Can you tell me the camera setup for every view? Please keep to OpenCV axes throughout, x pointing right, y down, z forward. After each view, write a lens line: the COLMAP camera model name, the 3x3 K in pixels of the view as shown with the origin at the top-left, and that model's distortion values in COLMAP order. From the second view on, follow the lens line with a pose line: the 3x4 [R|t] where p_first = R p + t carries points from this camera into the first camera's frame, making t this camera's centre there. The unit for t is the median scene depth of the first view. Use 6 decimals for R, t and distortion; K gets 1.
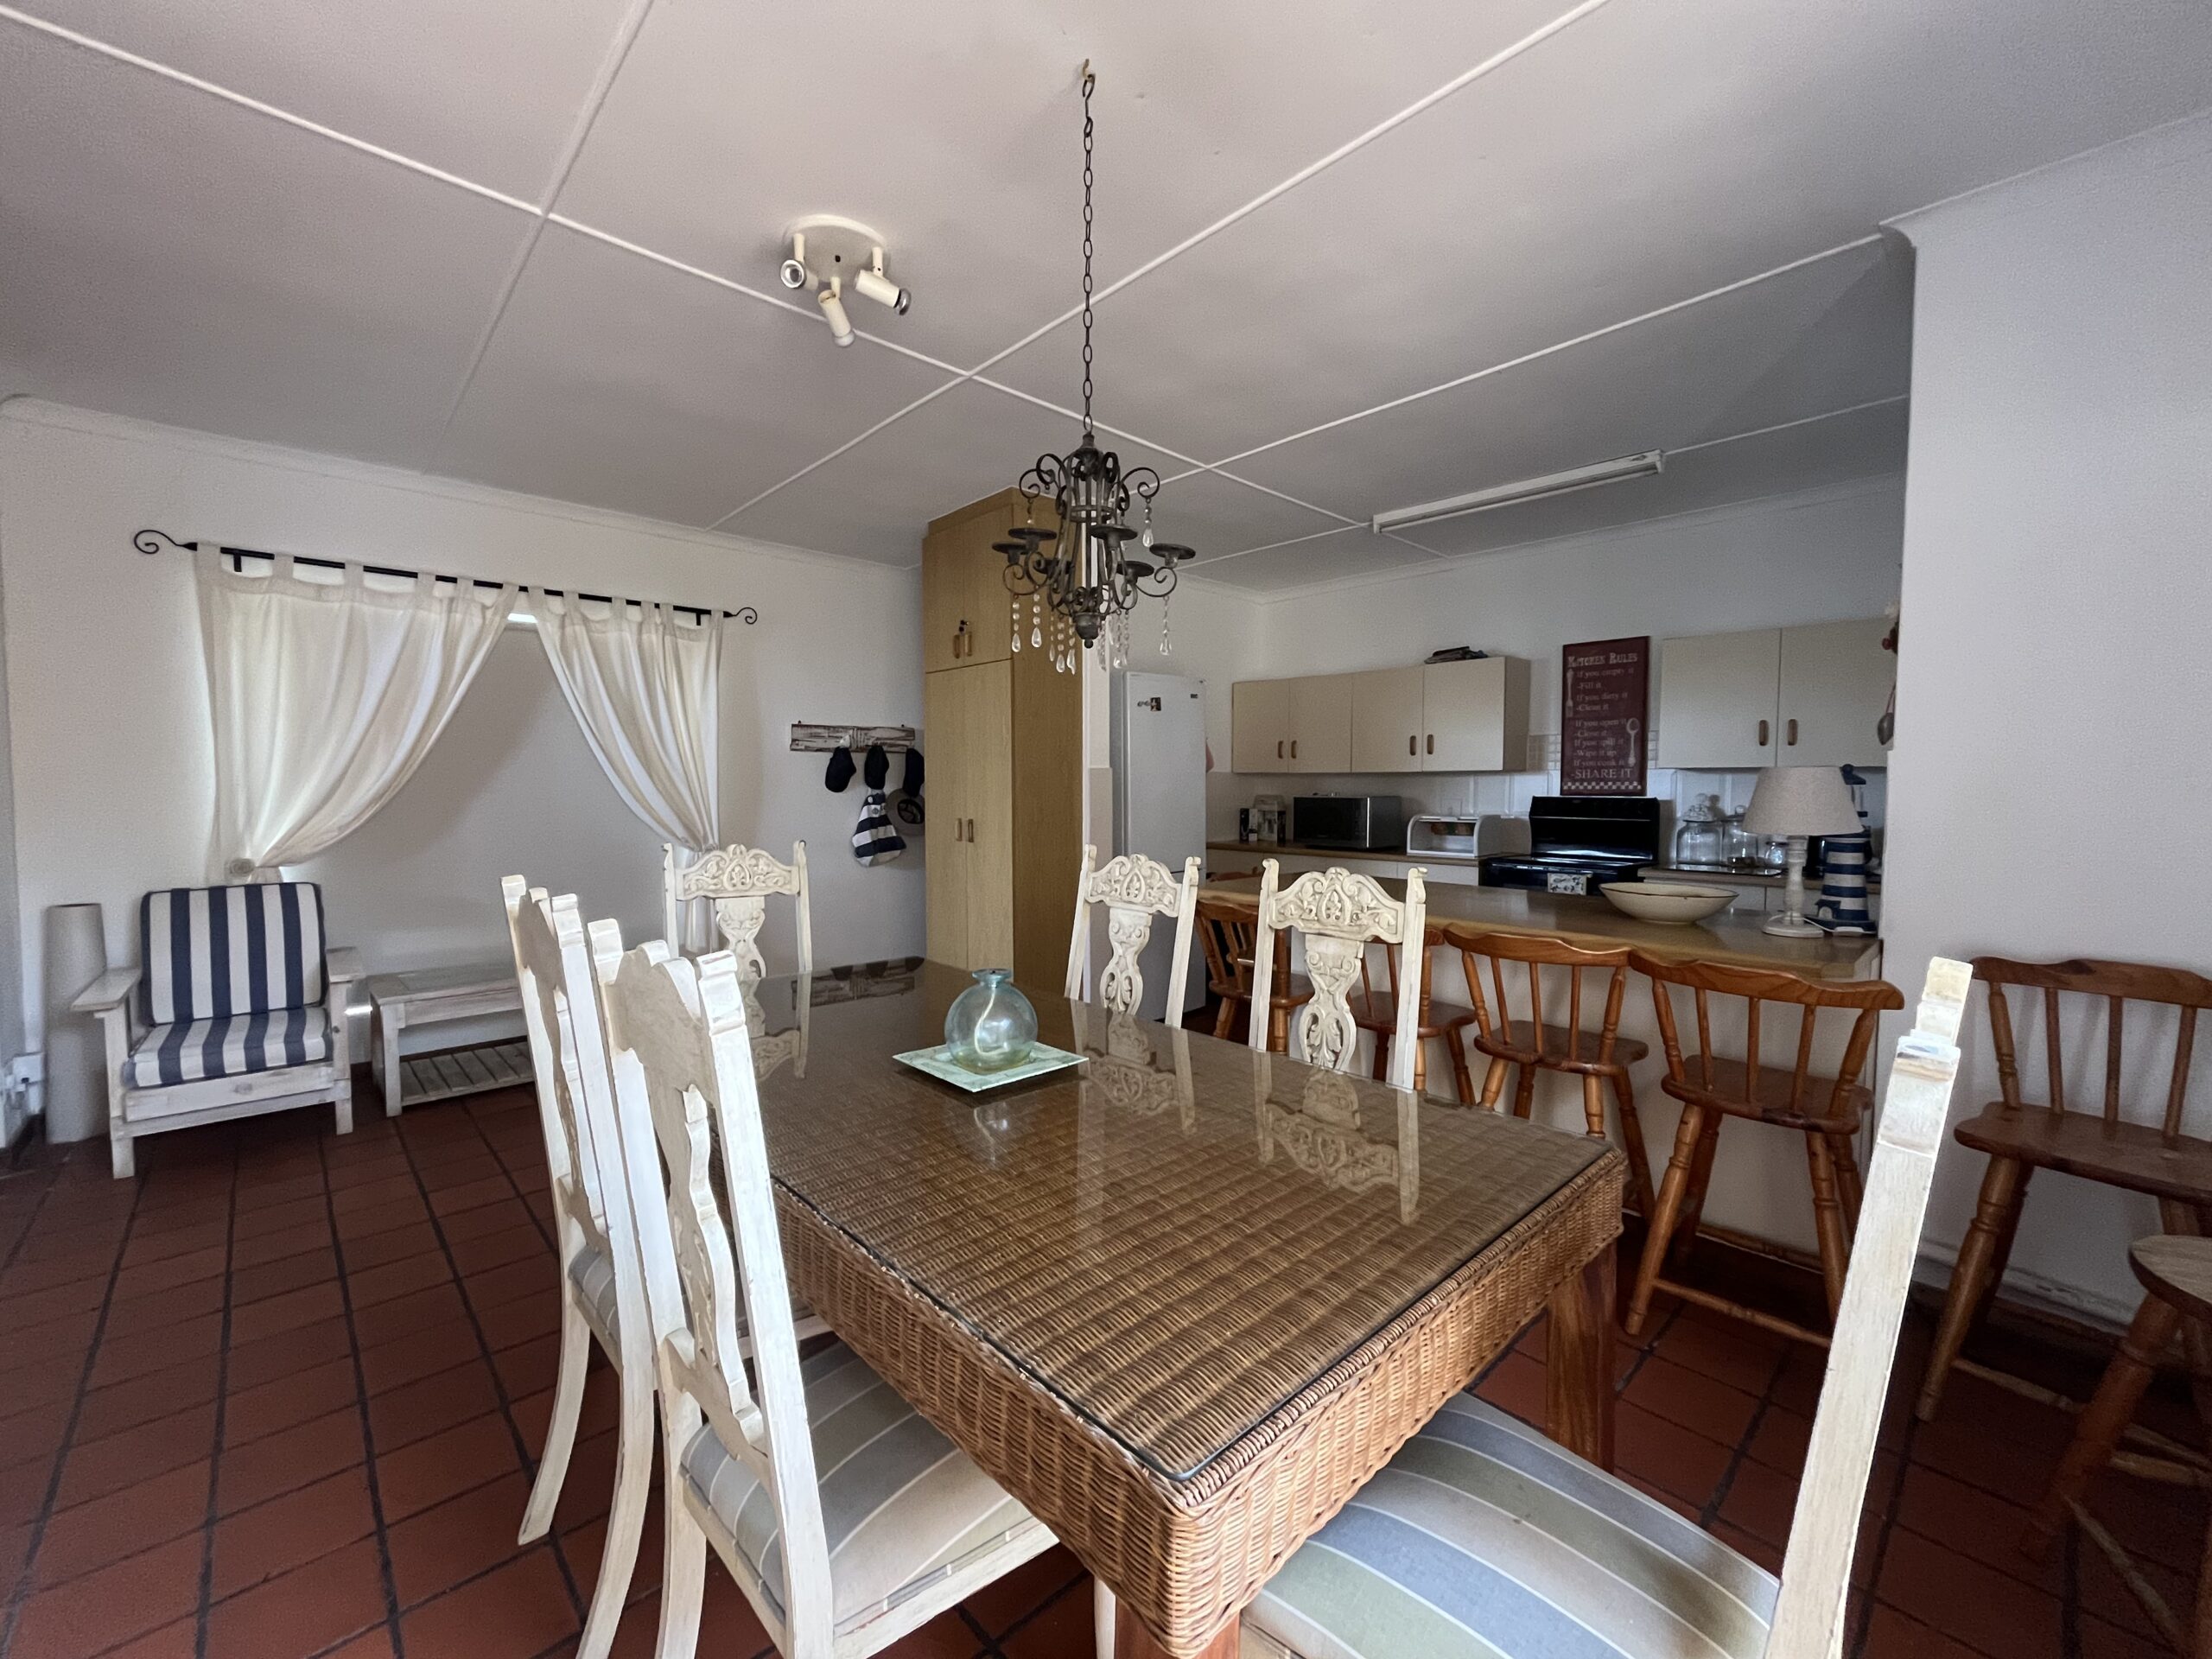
lens RADIAL K [[898.8, 0, 1103.9], [0, 898.8, 825.2], [0, 0, 1]] dist [-0.003735, 0.000639]
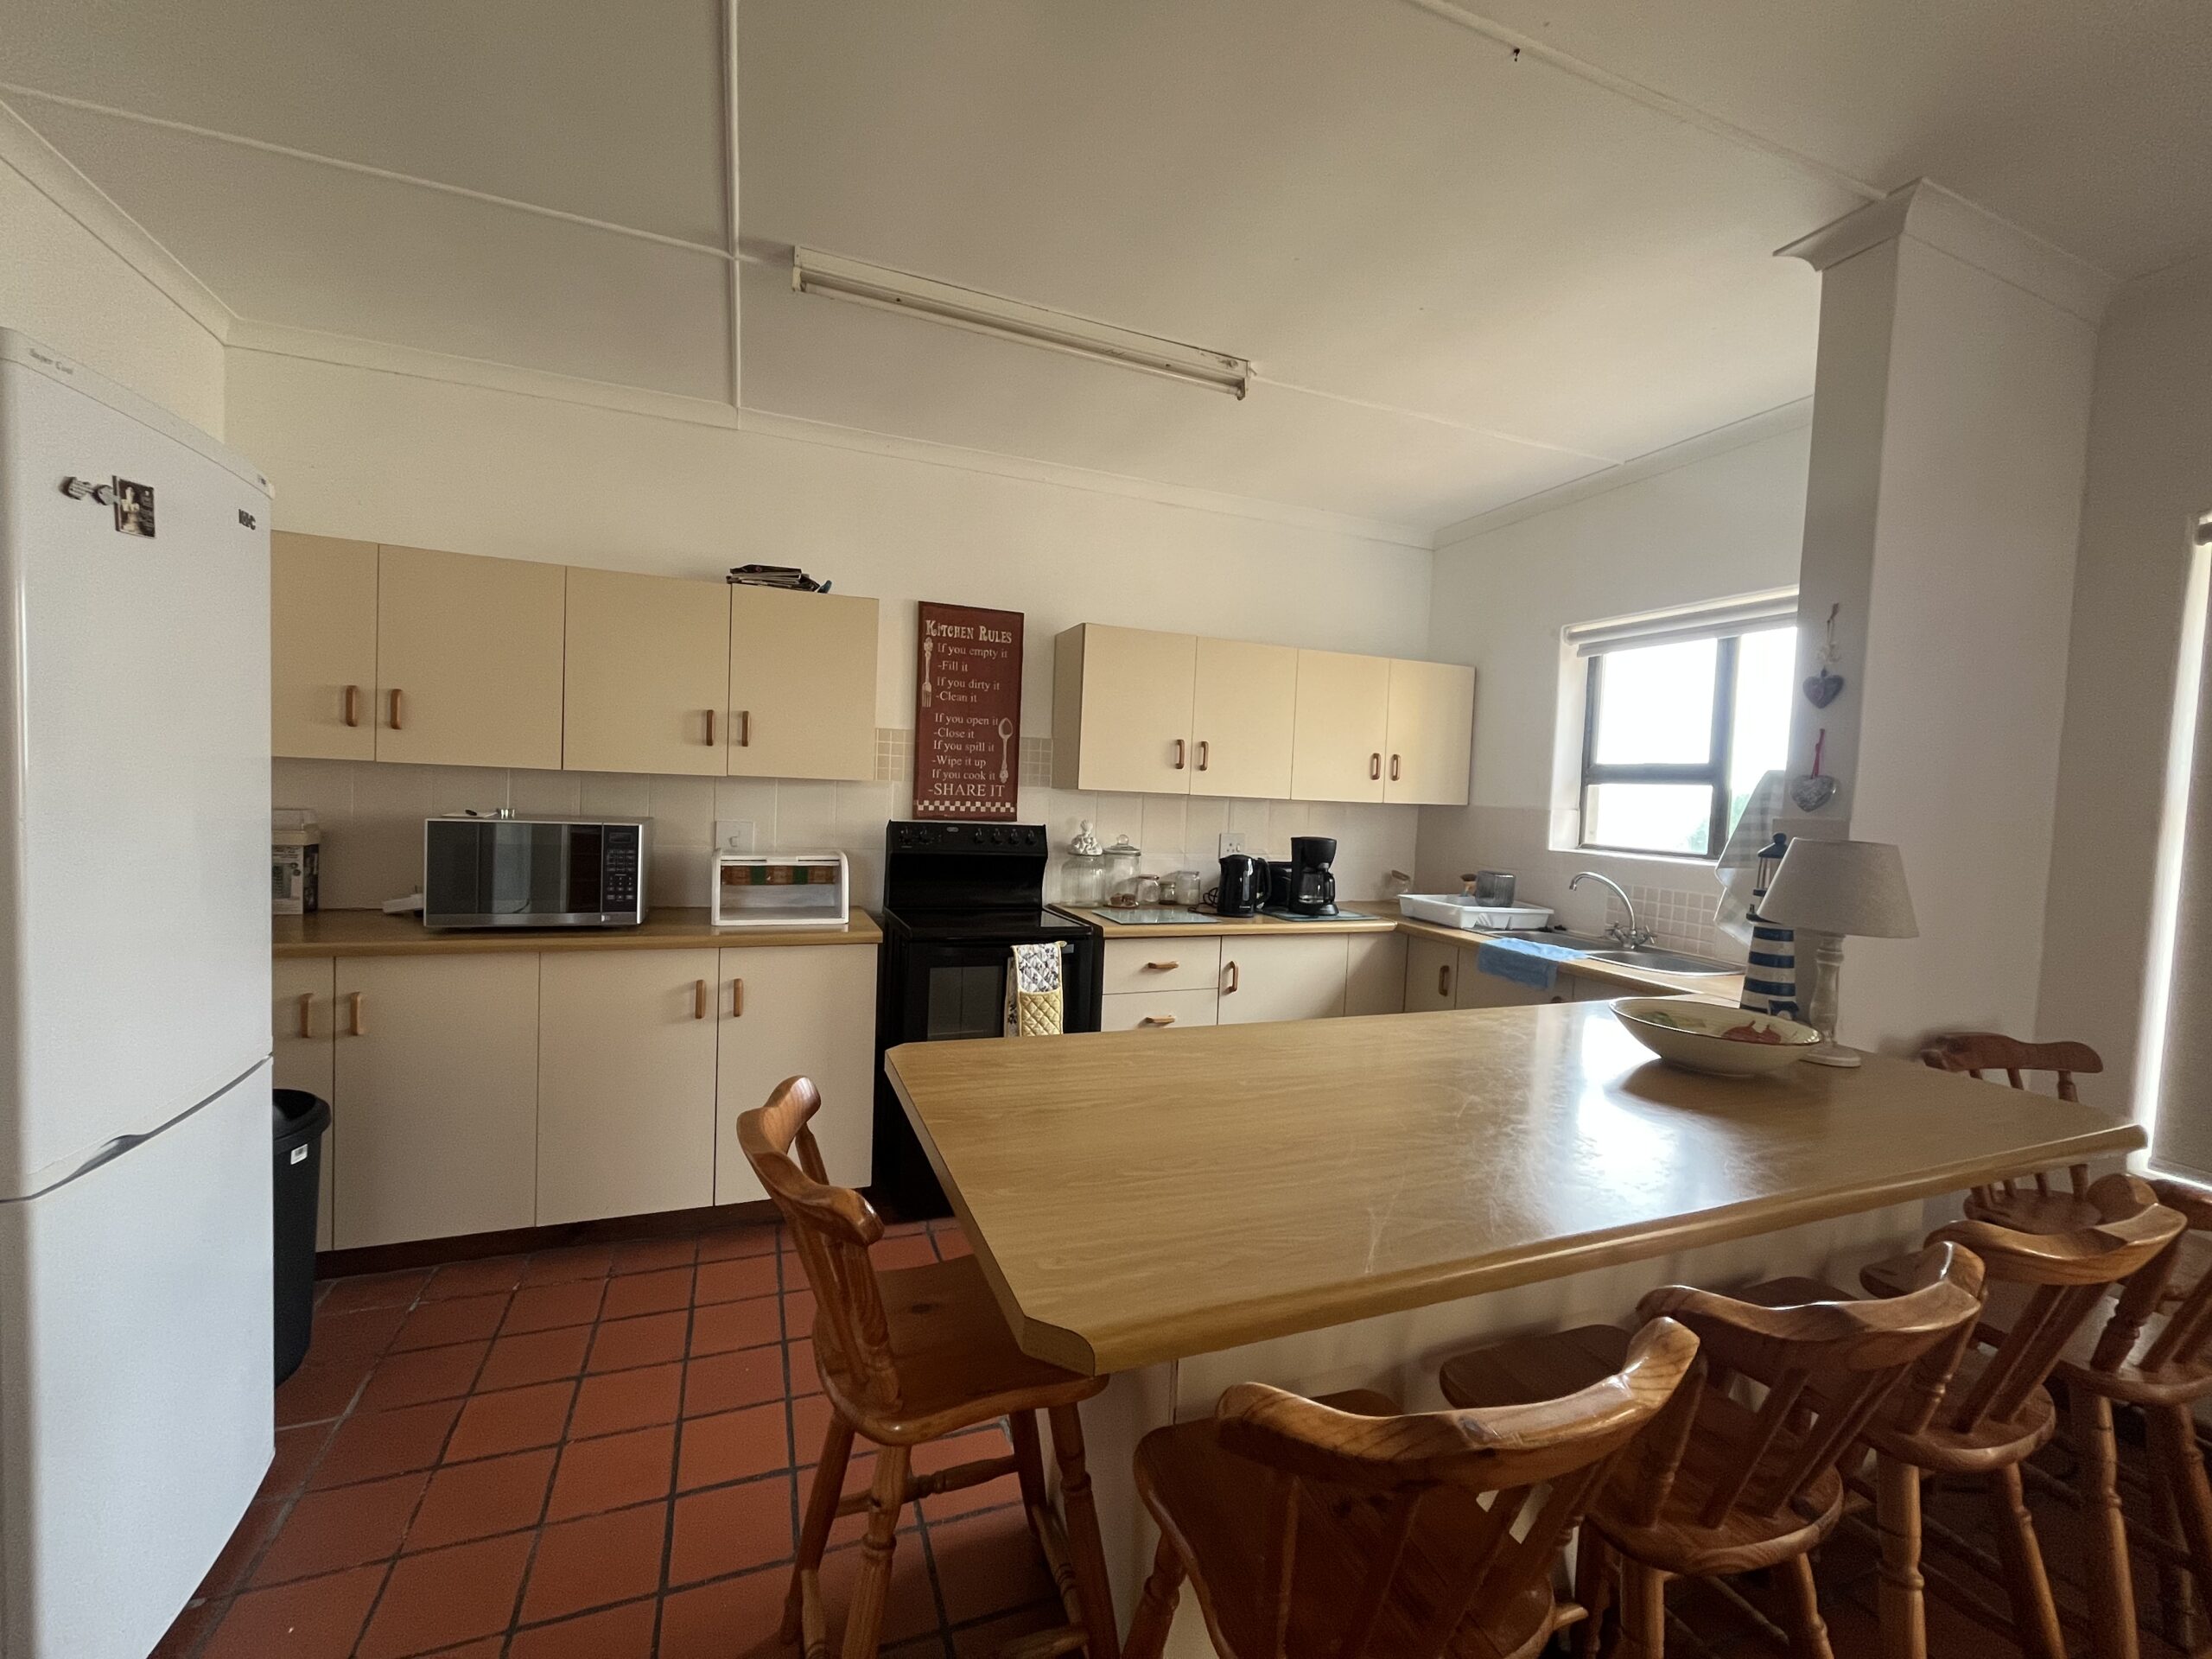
lens RADIAL K [[898.8, 0, 1097.0], [0, 898.8, 832.7], [0, 0, 1]] dist [-0.003735, 0.000639]
pose [[0.379970, -0.029546, 0.924527, -0.079901], [0.002586, 0.999520, 0.030880, -0.044891], [-0.924995, -0.009343, 0.379864, 0.621621]]
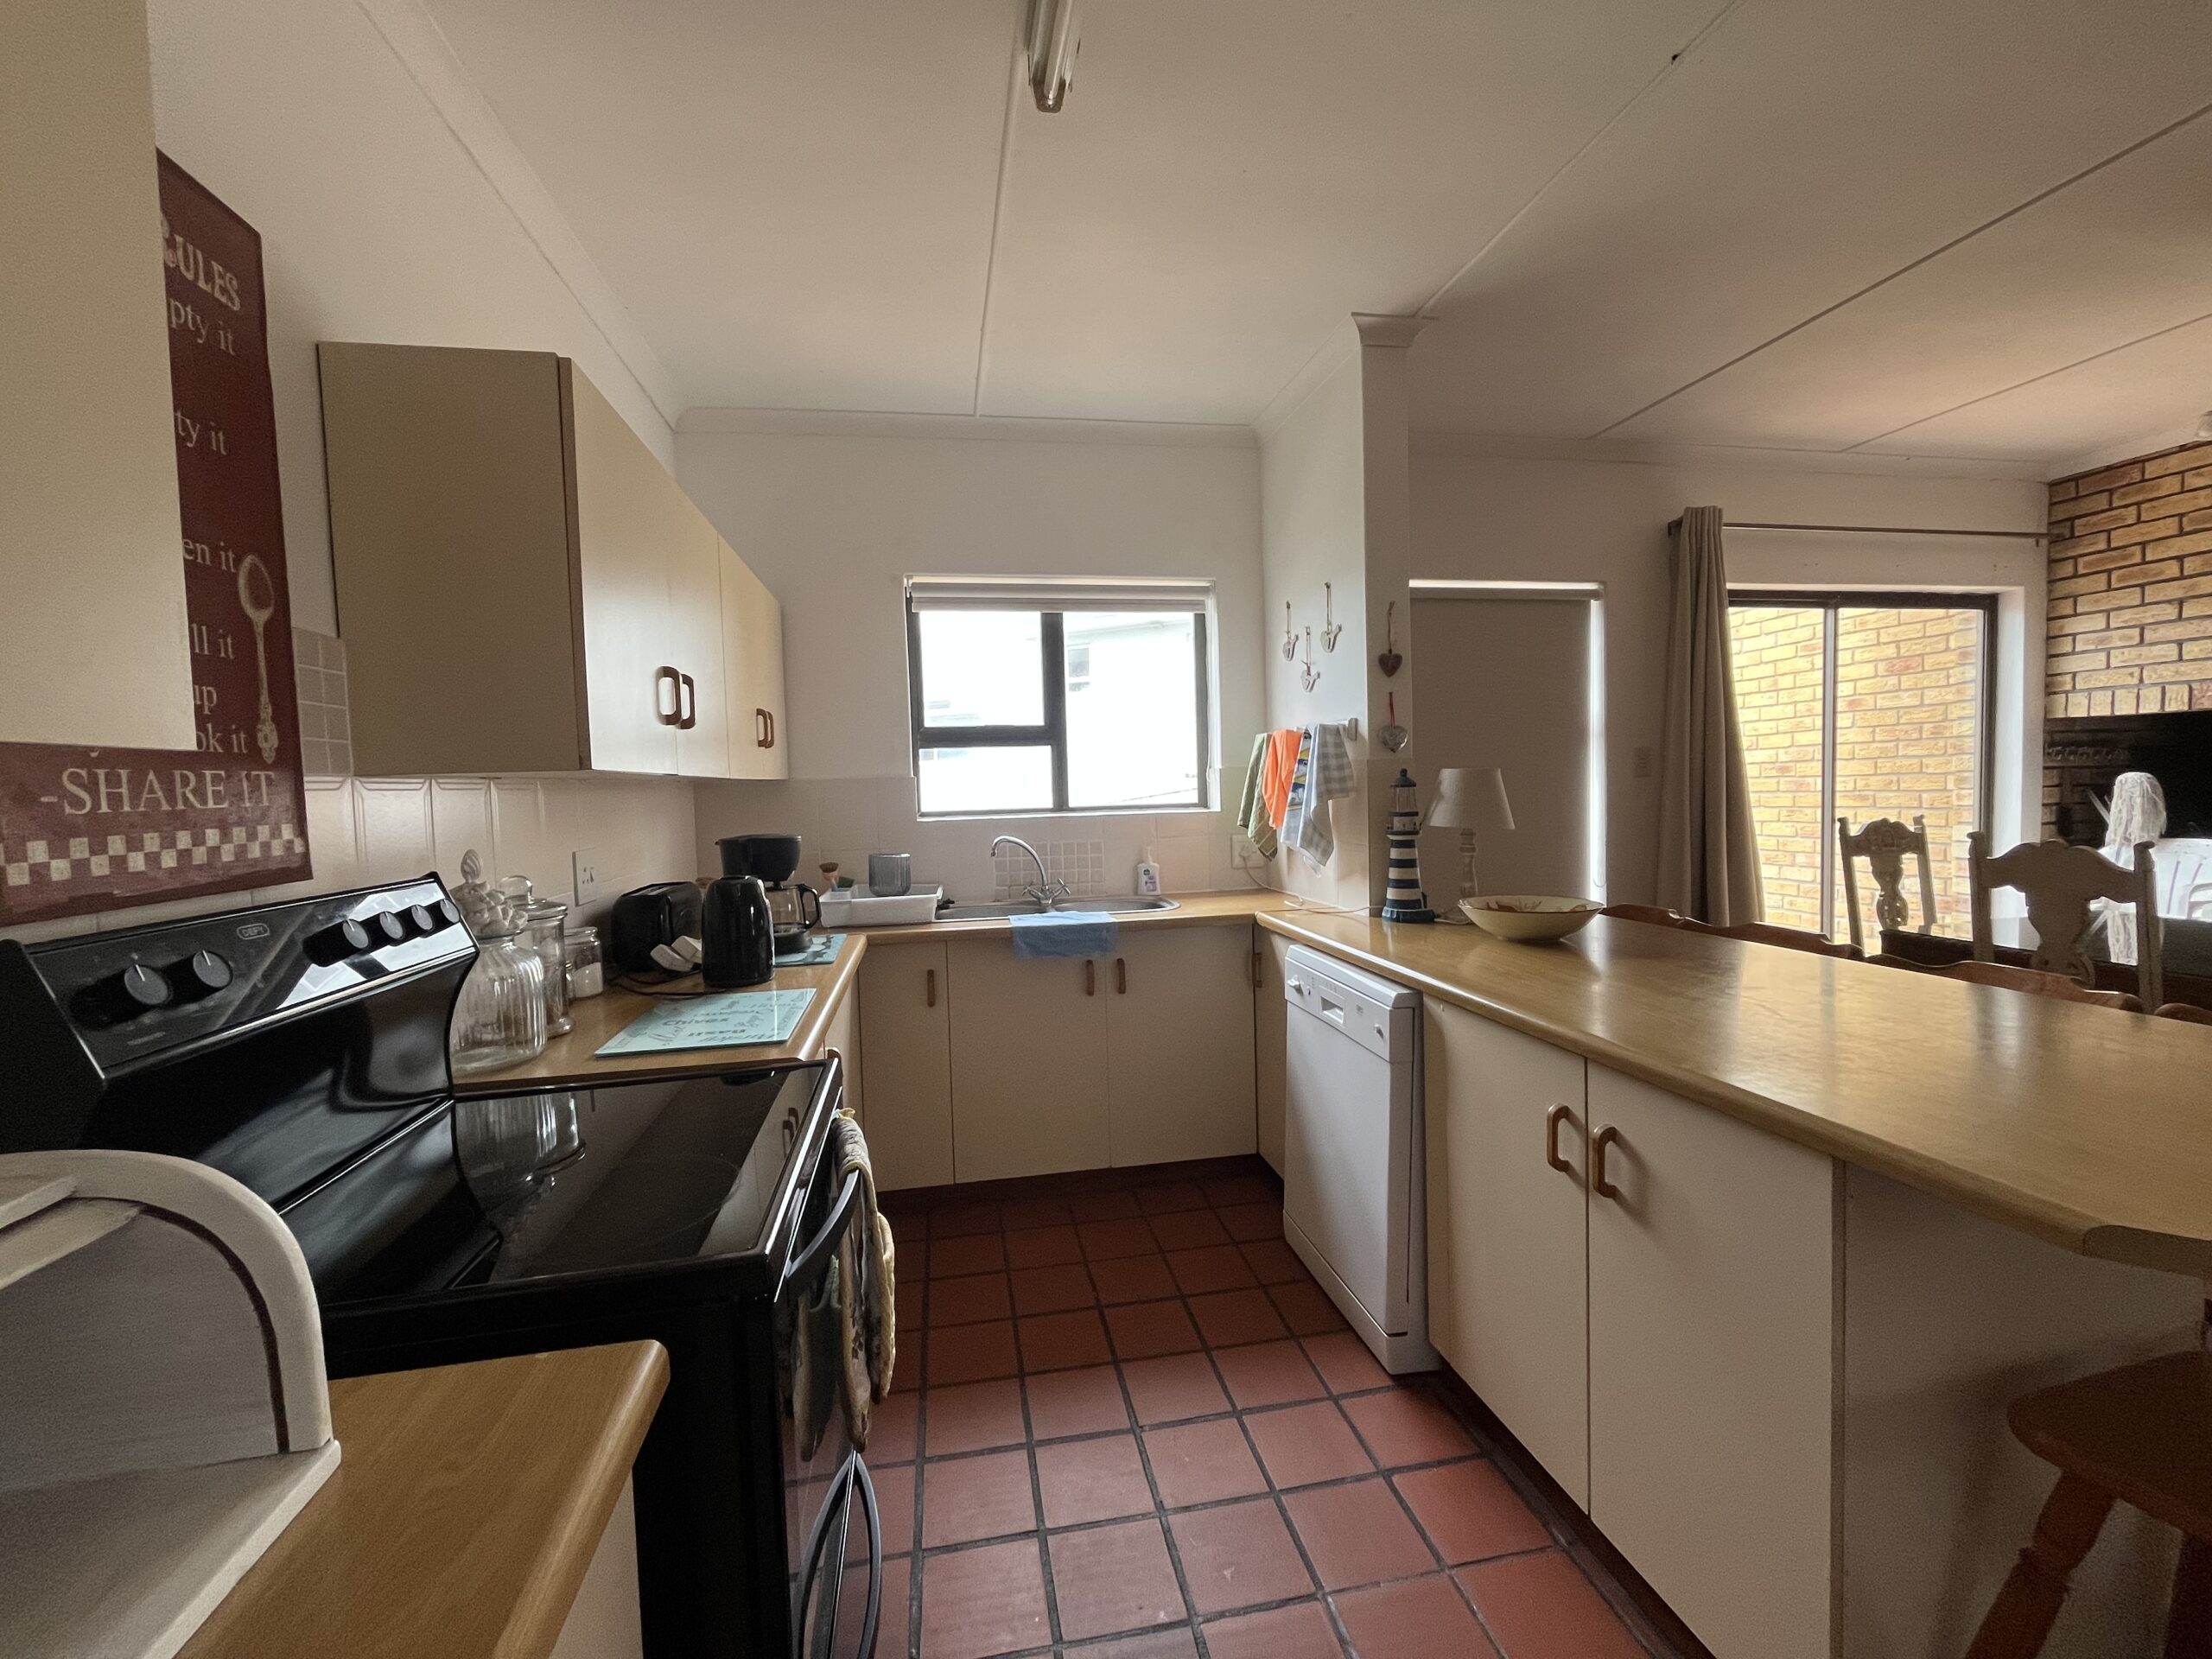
lens RADIAL K [[898.8, 0, 1107.6], [0, 898.8, 821.2], [0, 0, 1]] dist [-0.003735, 0.000639]
pose [[-0.841908, 0.002428, 0.539615, 0.266878], [0.057189, 0.994760, 0.084750, -0.055312], [-0.536582, 0.102212, -0.837635, 1.049988]]
